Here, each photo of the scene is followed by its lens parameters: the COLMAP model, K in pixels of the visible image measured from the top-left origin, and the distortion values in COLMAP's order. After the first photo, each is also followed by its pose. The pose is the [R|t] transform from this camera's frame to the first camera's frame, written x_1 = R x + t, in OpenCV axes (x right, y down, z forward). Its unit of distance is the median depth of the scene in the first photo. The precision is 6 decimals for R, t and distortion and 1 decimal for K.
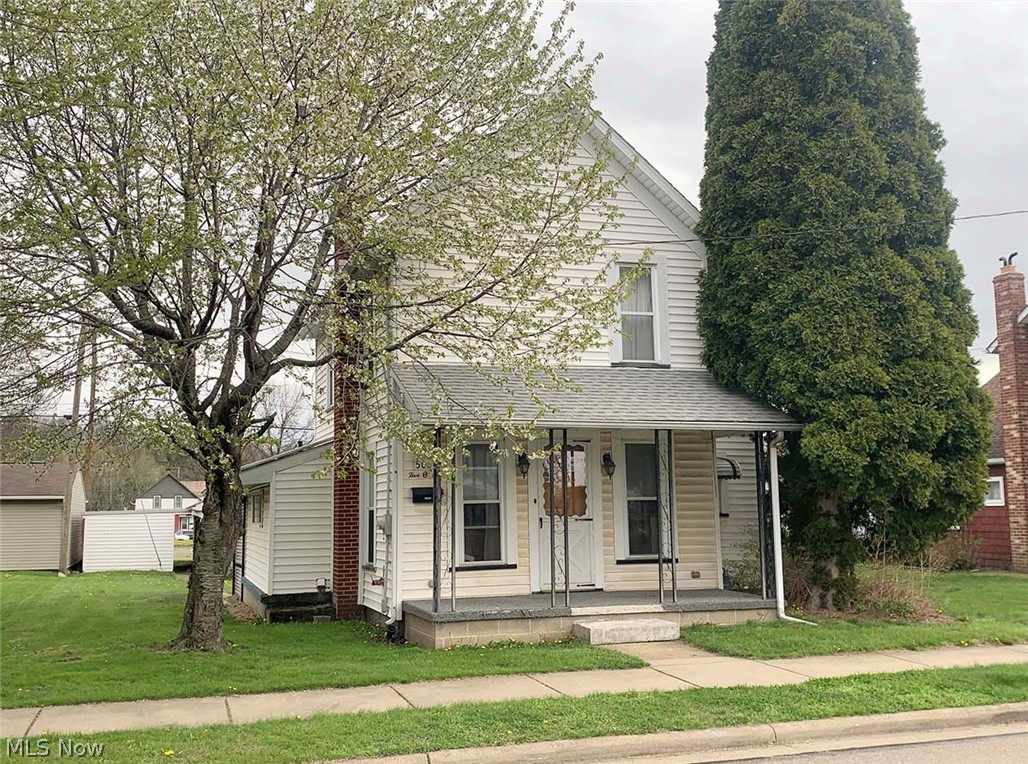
lens RADIAL K [[989.5, 0, 508.6], [0, 989.5, 373.5], [0, 0, 1]] dist [0.037064, 0.000000]
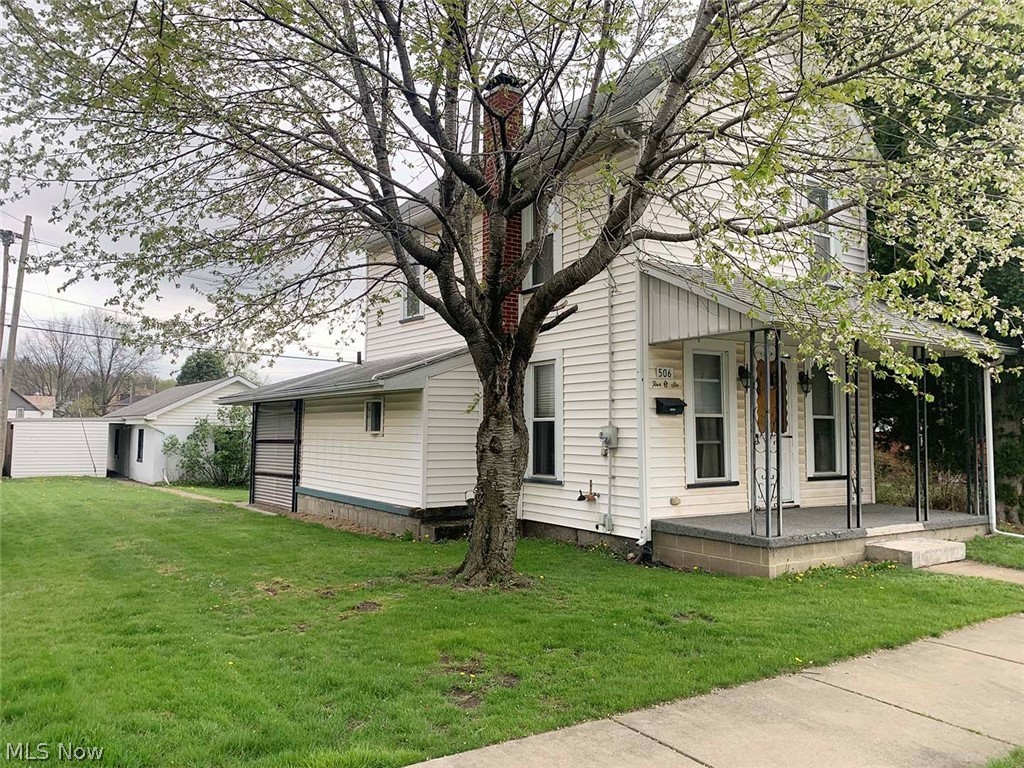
lens RADIAL K [[776.9, 0, 518.2], [0, 776.9, 378.5], [0, 0, 1]] dist [0.025765, -0.023747]
pose [[0.965627, 0.039743, 0.256877, -0.397141], [-0.057807, 0.996328, 0.063153, 0.058714], [-0.253424, -0.075831, 0.964379, 0.334314]]
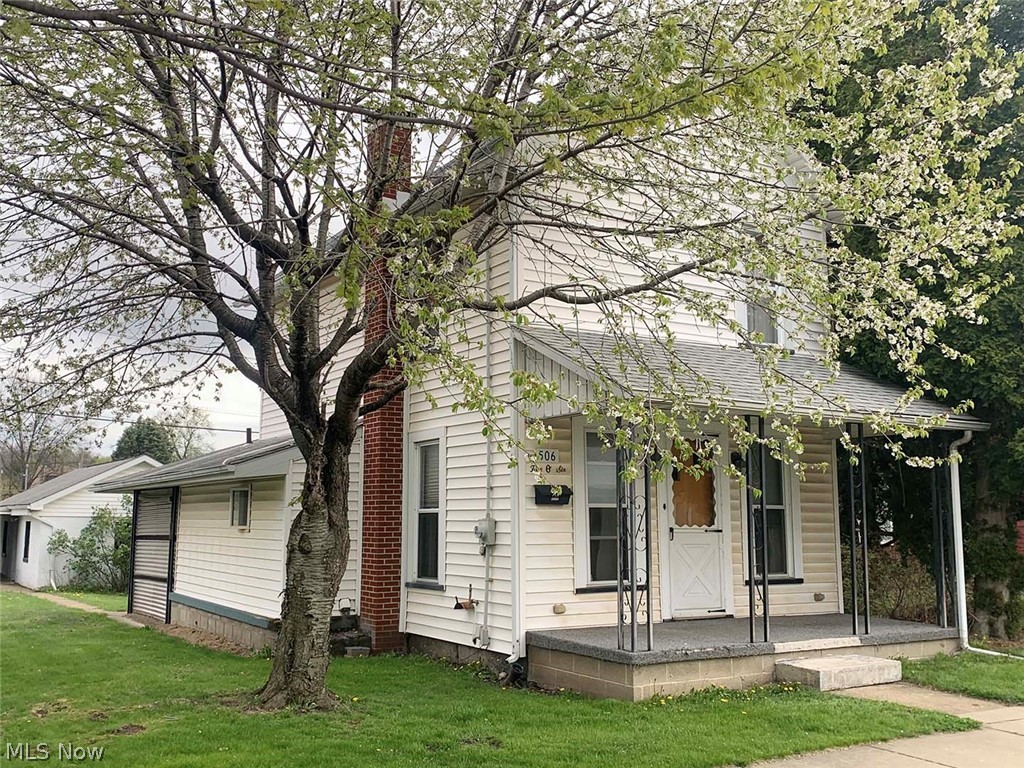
lens RADIAL K [[985.6, 0, 506.7], [0, 985.6, 389.0], [0, 0, 1]] dist [0.037064, 0.000000]
pose [[0.975054, 0.047401, 0.216849, -0.283601], [-0.048861, 0.998805, 0.001372, 0.039590], [-0.216525, -0.011933, 0.976204, 0.248310]]
